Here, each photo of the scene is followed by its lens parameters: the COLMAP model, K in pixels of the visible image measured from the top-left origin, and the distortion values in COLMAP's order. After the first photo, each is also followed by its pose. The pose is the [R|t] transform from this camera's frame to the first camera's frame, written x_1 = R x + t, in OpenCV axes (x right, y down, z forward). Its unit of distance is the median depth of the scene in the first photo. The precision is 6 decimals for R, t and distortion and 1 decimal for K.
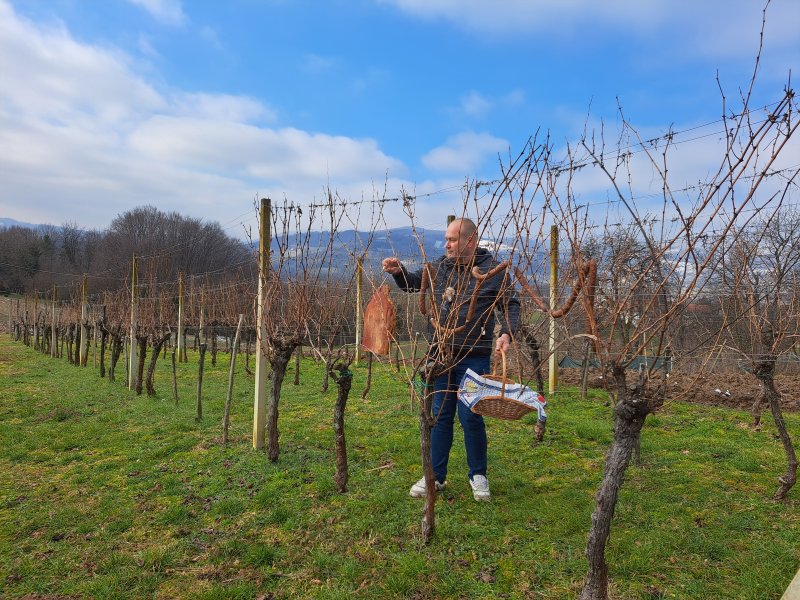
lens RADIAL K [[523.1, 0, 400.4], [0, 523.1, 310.8], [0, 0, 1]] dist [0.063411, -0.046717]
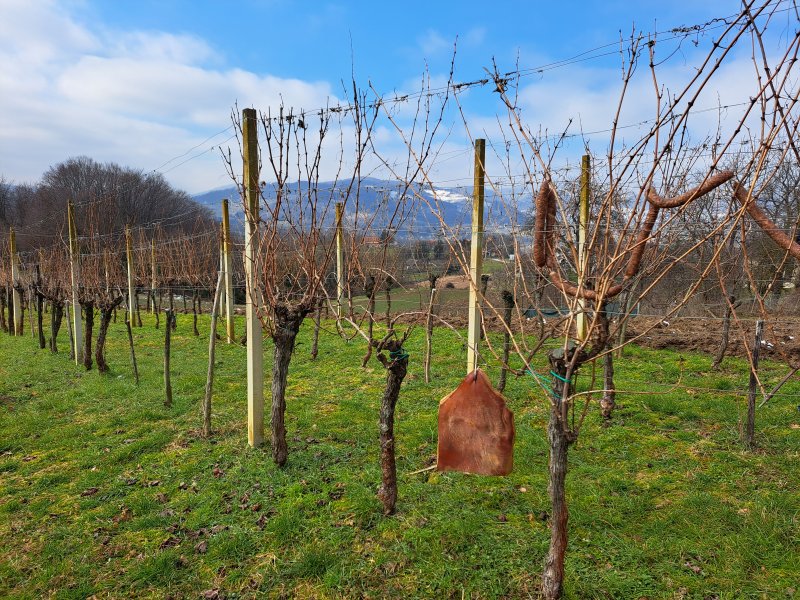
lens RADIAL K [[523.1, 0, 400.4], [0, 523.1, 310.8], [0, 0, 1]] dist [0.063411, -0.046717]
pose [[0.996476, -0.031947, 0.077554, -0.114058], [0.024740, 0.995436, 0.092173, -0.000449], [-0.080145, -0.089930, 0.992718, 0.239465]]
